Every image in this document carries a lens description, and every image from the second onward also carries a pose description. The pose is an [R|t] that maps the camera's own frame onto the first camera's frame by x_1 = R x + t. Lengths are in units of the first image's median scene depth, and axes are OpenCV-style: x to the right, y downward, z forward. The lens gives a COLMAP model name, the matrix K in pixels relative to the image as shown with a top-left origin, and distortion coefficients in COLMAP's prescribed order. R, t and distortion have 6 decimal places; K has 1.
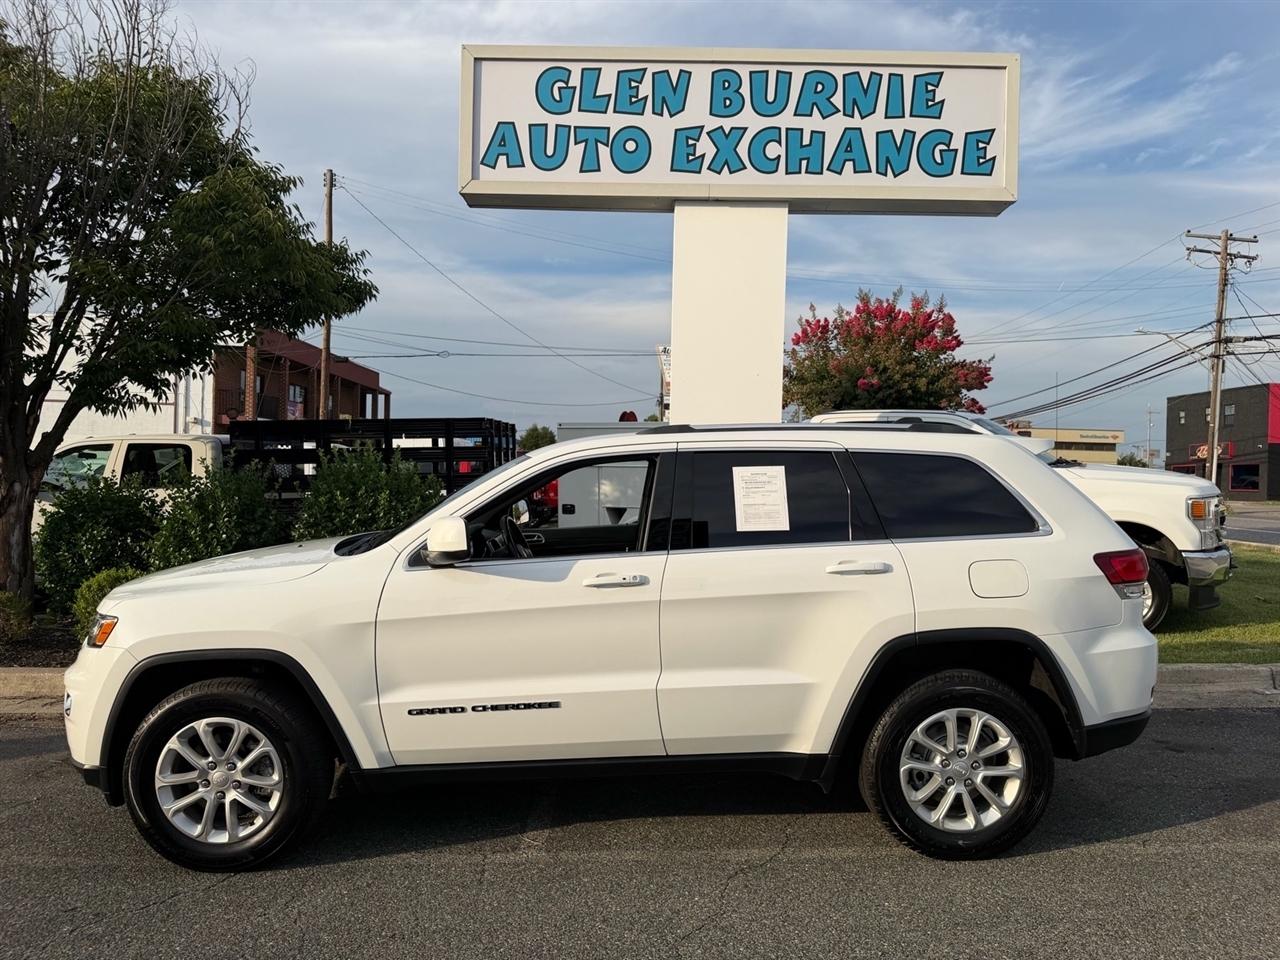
lens RADIAL K [[921.5, 0, 643.9], [0, 921.5, 478.2], [0, 0, 1]] dist [0.039941, -0.053993]
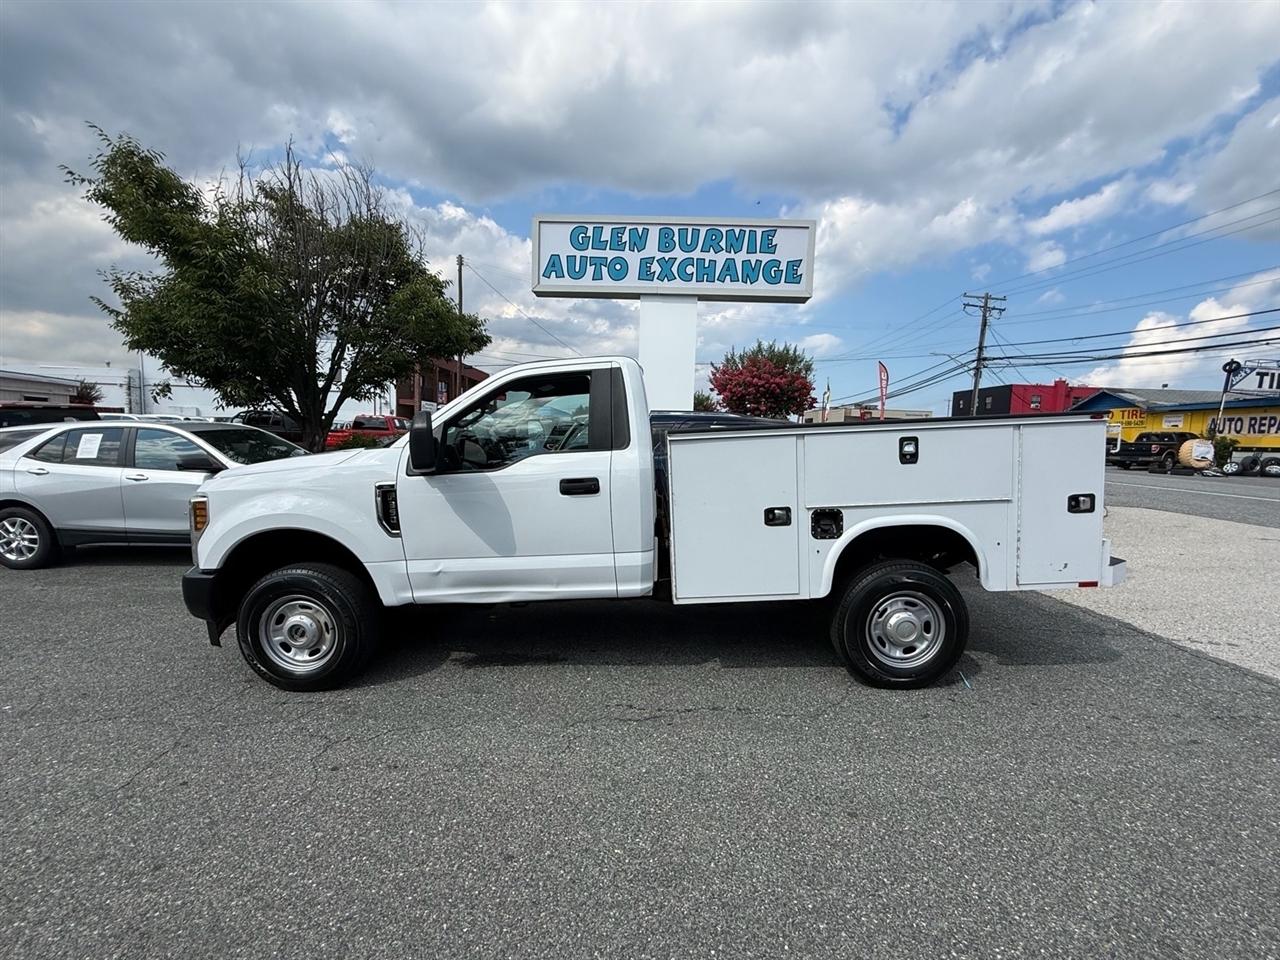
lens RADIAL K [[552.6, 0, 640.7], [0, 552.6, 483.8], [0, 0, 1]] dist [0.000862, 0.000114]
pose [[0.999875, 0.009199, -0.012828, 0.053714], [-0.008103, 0.996514, 0.083029, 0.004444], [0.013547, -0.082915, 0.996465, -0.215164]]
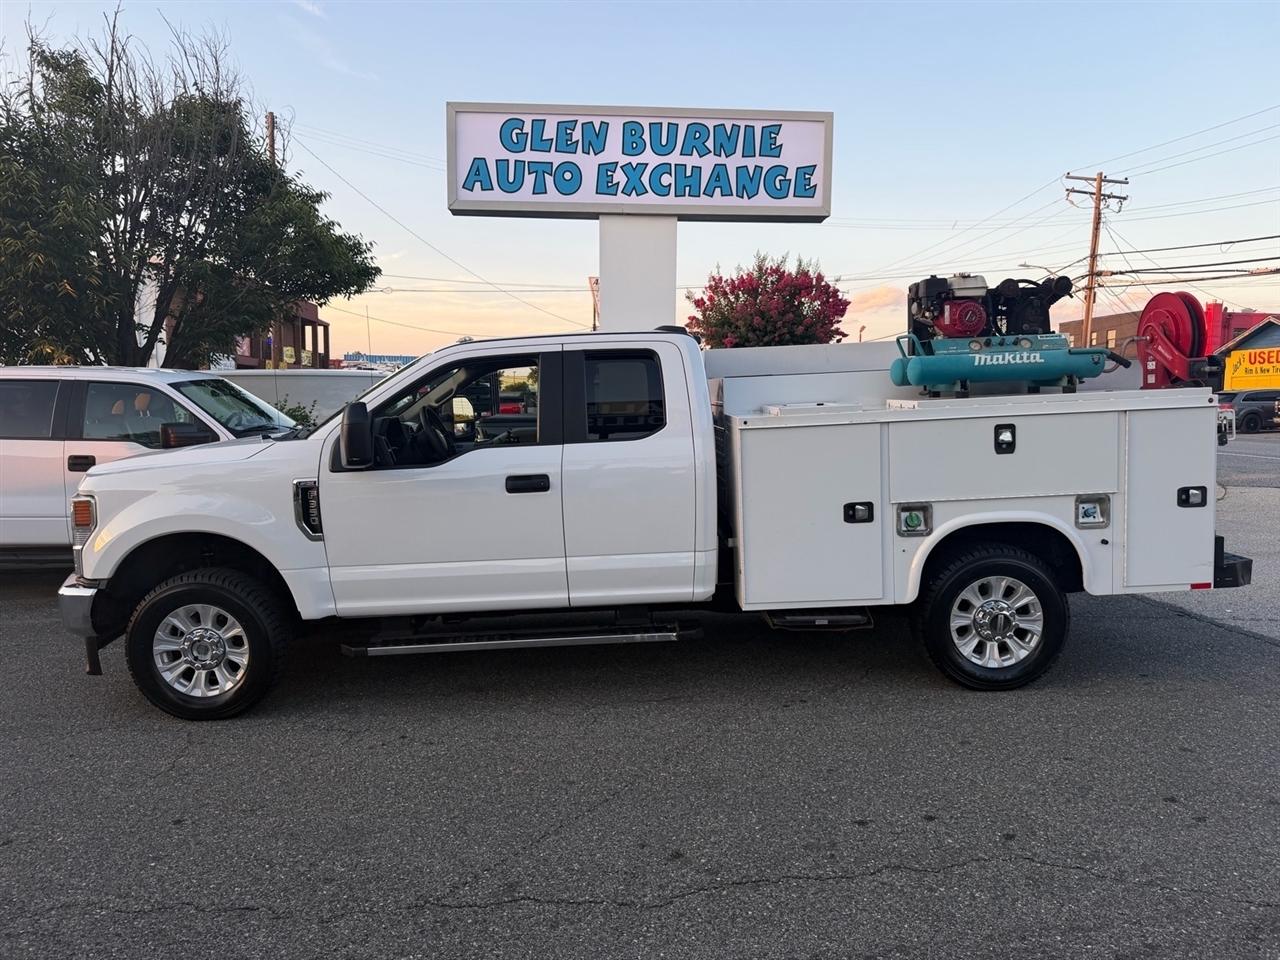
lens RADIAL K [[921.5, 0, 640.9], [0, 921.5, 481.3], [0, 0, 1]] dist [0.039941, -0.053993]
pose [[0.997599, -0.019497, 0.066448, -0.005455], [0.013889, 0.996382, 0.083842, -0.004741], [-0.067842, -0.082717, 0.994261, -0.476958]]
